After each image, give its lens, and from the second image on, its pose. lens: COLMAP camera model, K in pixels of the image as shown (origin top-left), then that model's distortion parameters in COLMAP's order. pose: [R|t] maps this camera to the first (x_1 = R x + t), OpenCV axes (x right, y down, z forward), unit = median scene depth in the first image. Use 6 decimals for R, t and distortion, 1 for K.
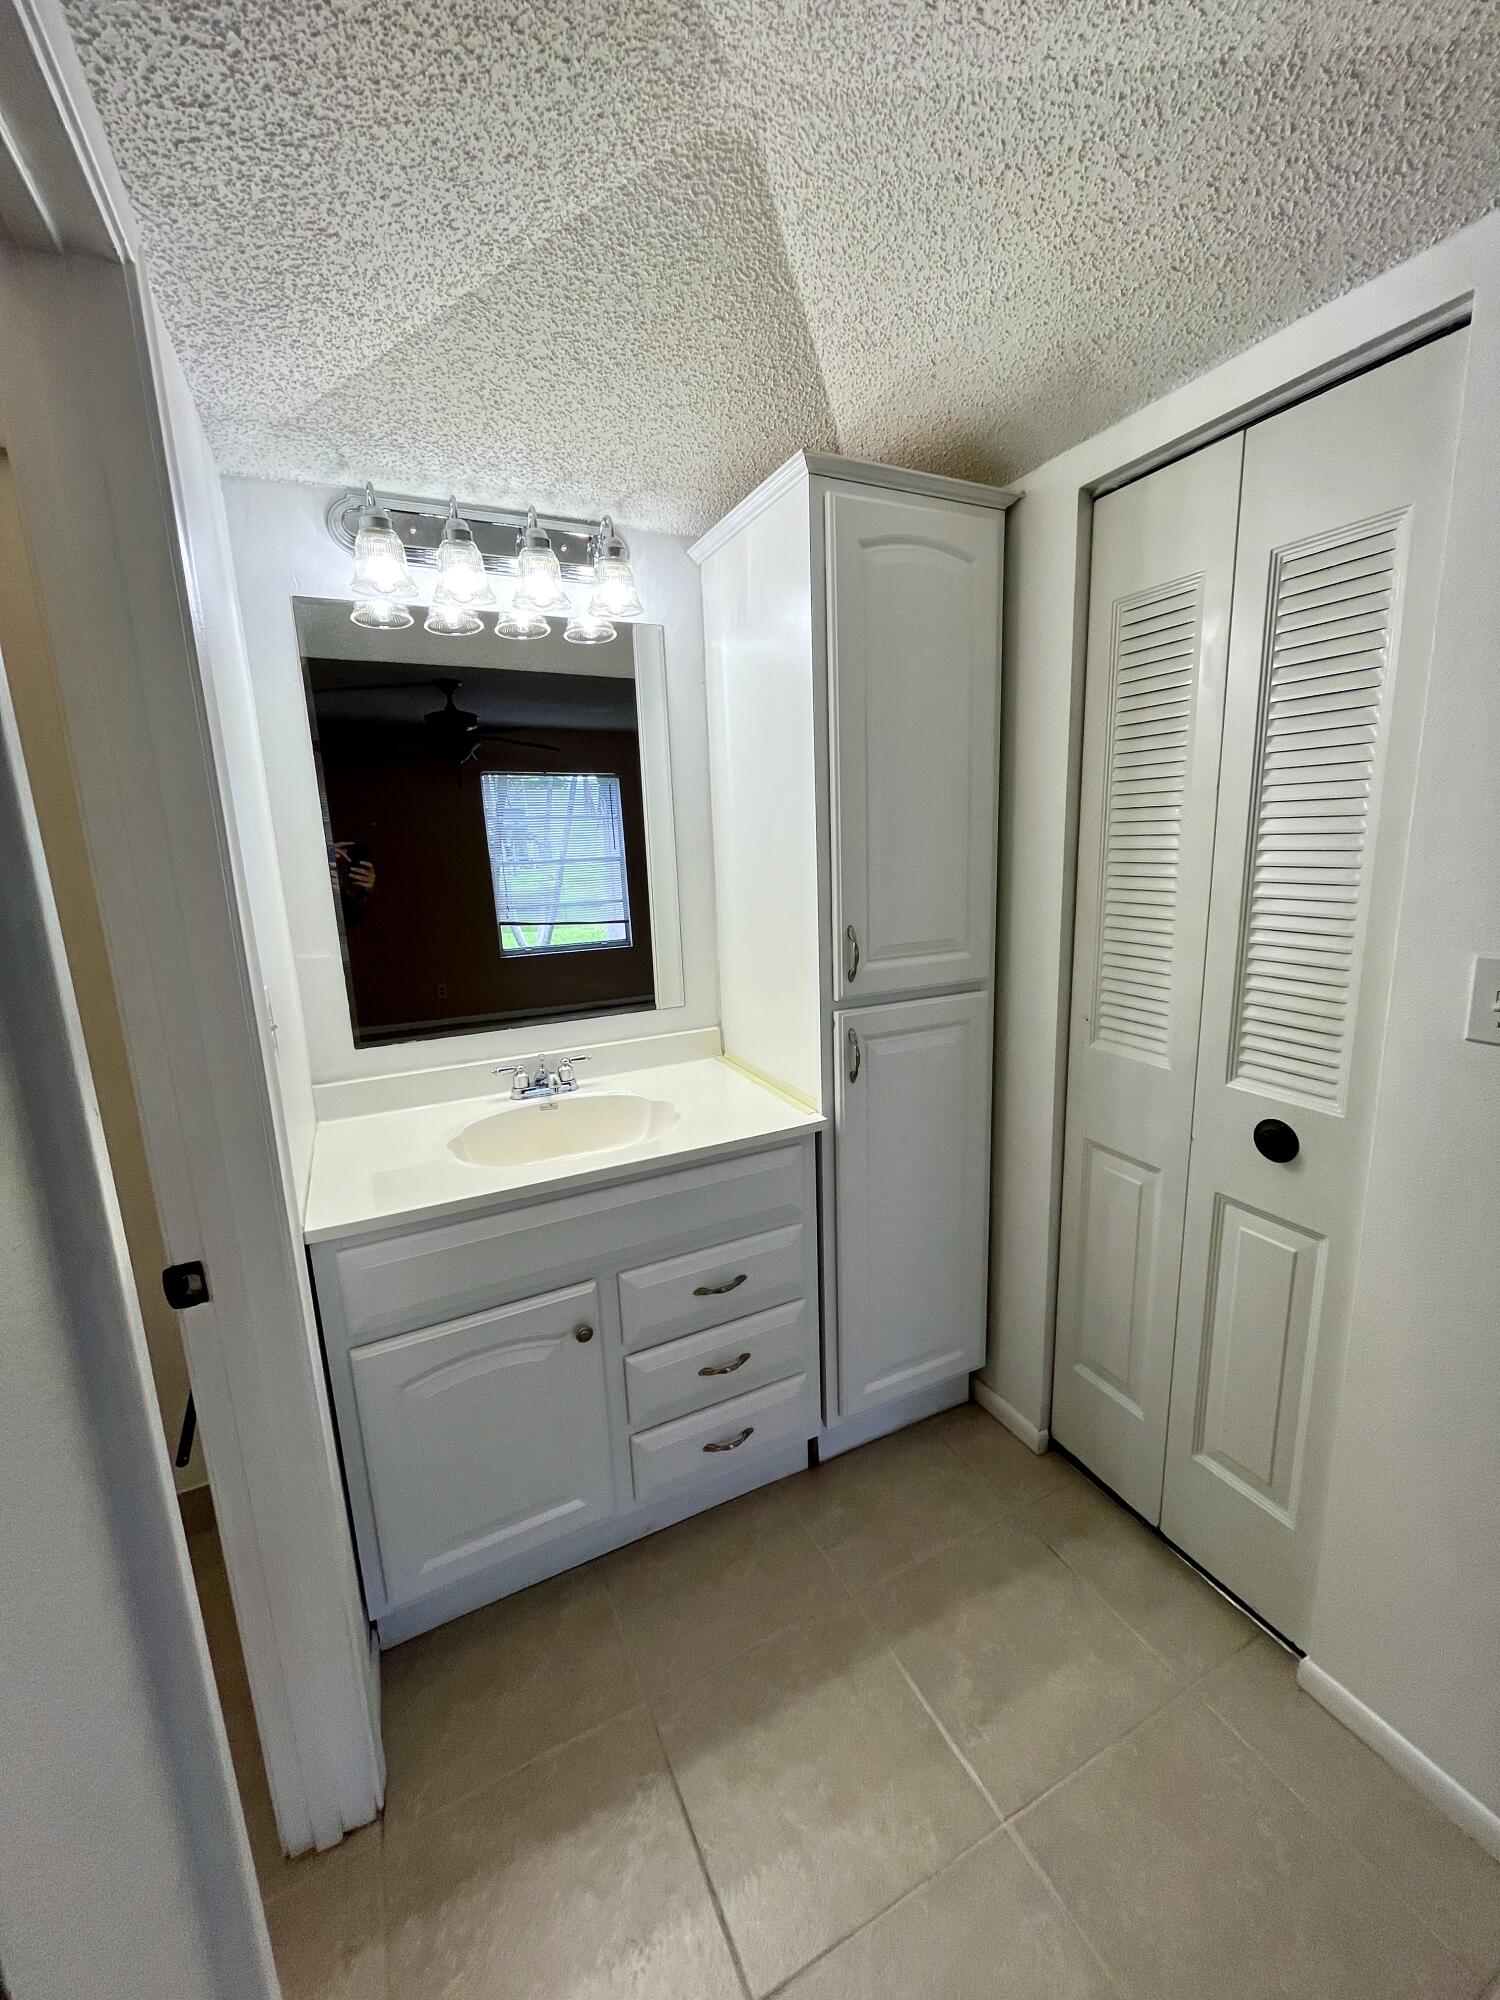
lens RADIAL K [[809.1, 0, 764.1], [0, 809.1, 995.9], [0, 0, 1]] dist [-0.002512, -0.000395]
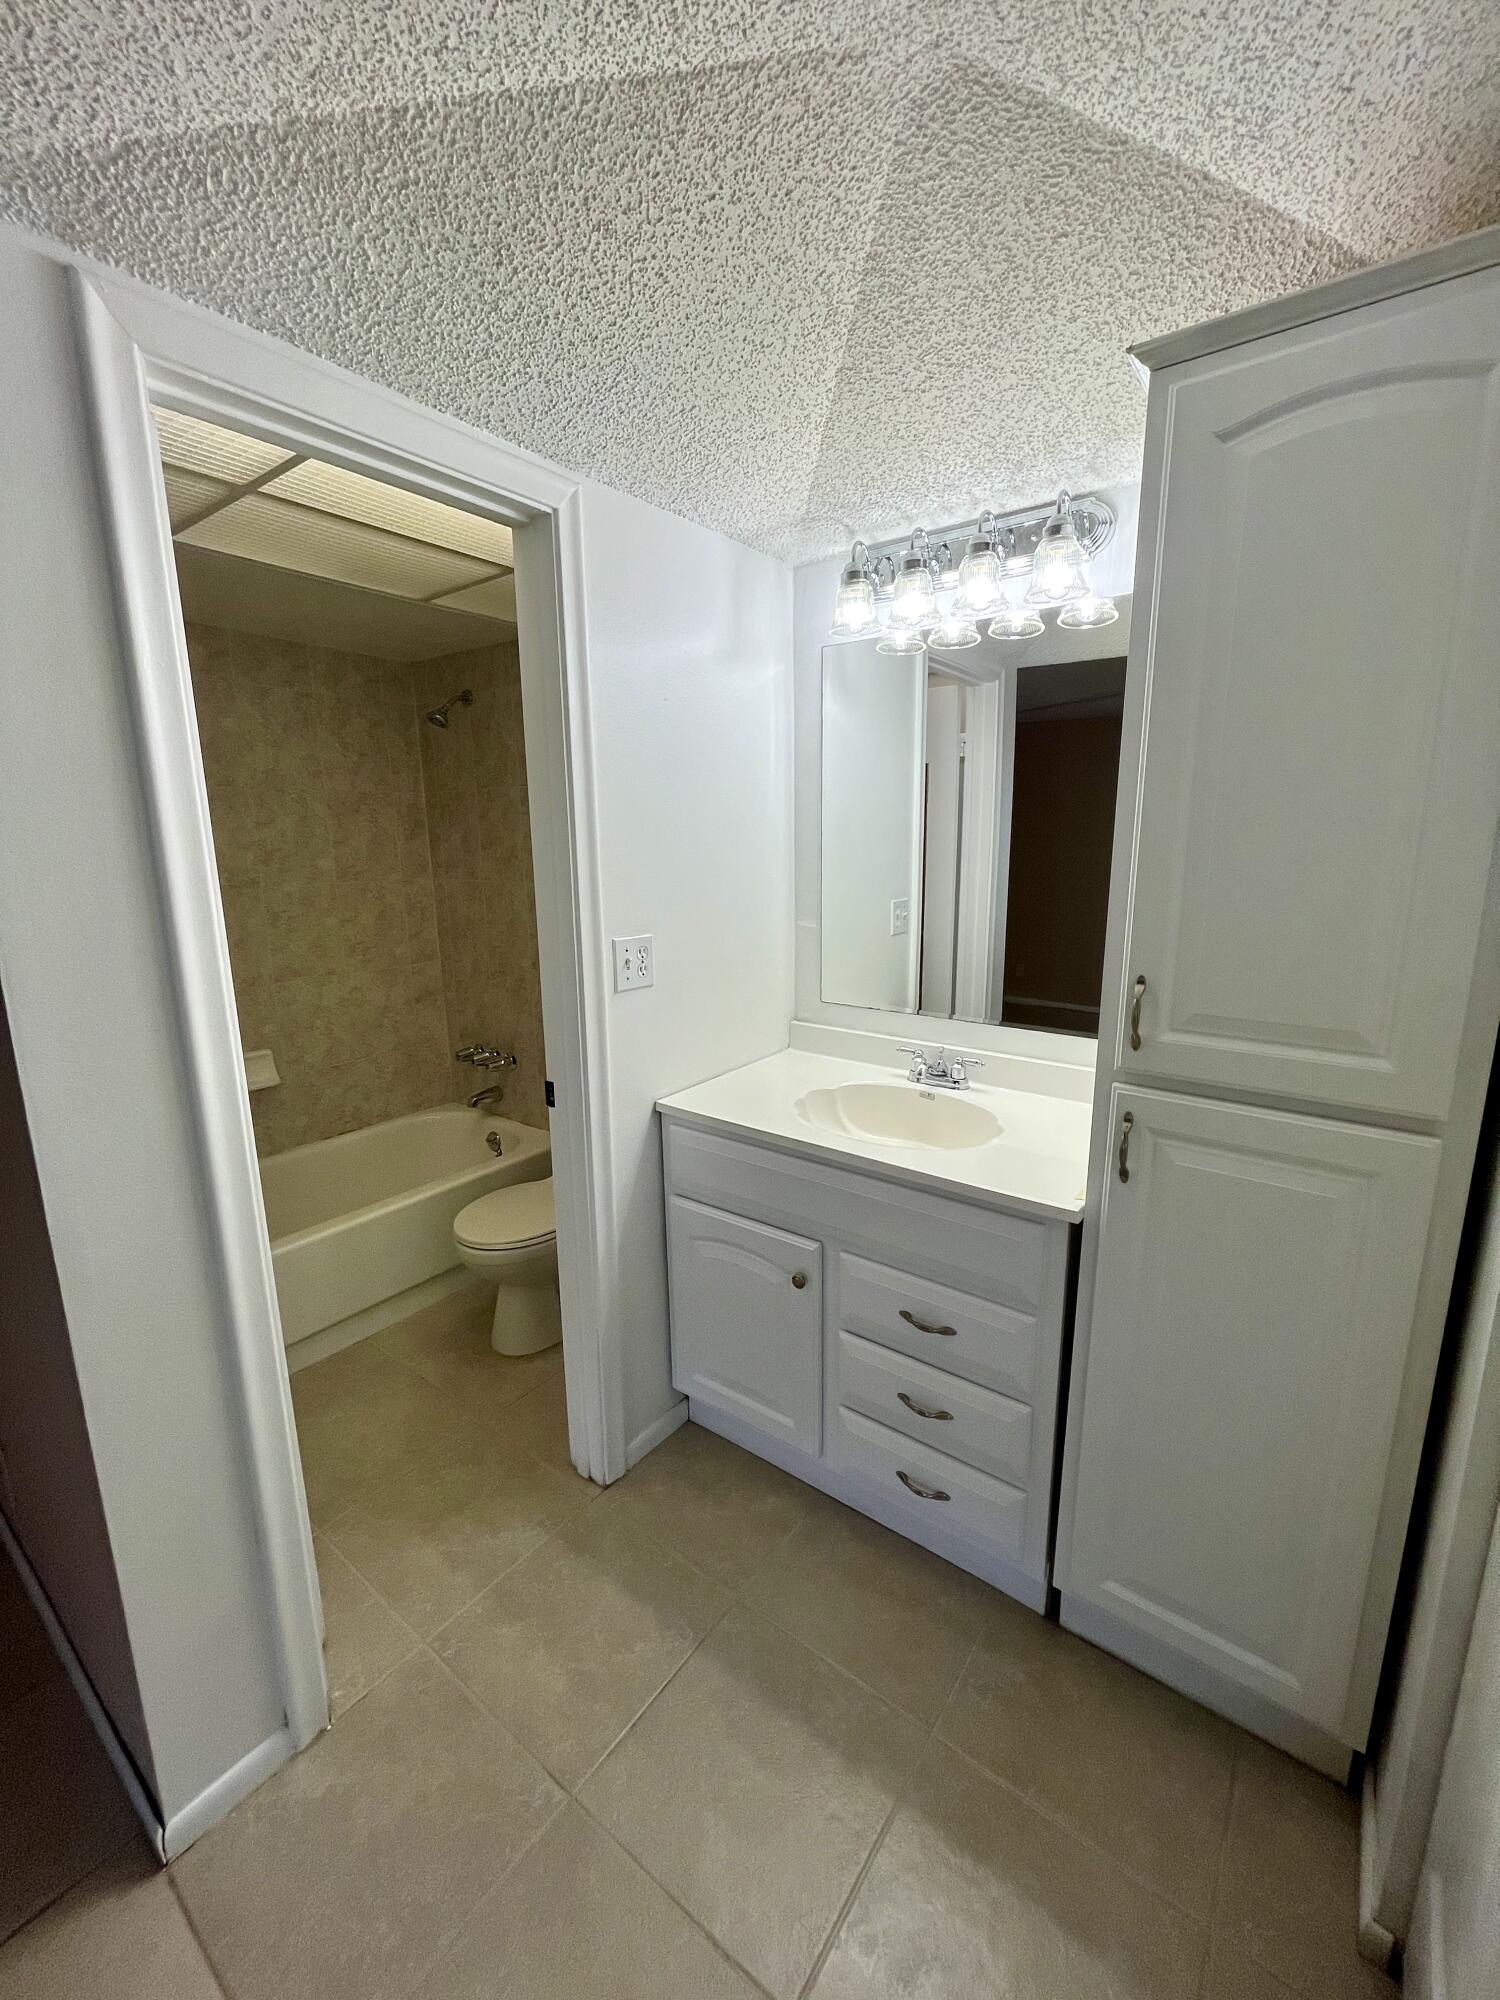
lens RADIAL K [[809.1, 0, 761.8], [0, 809.1, 994.7], [0, 0, 1]] dist [-0.002512, -0.000395]
pose [[0.444046, 0.205763, -0.872058, 0.693658], [-0.184322, 0.973435, 0.135827, -0.122701], [0.876840, 0.100426, 0.470177, 0.402874]]
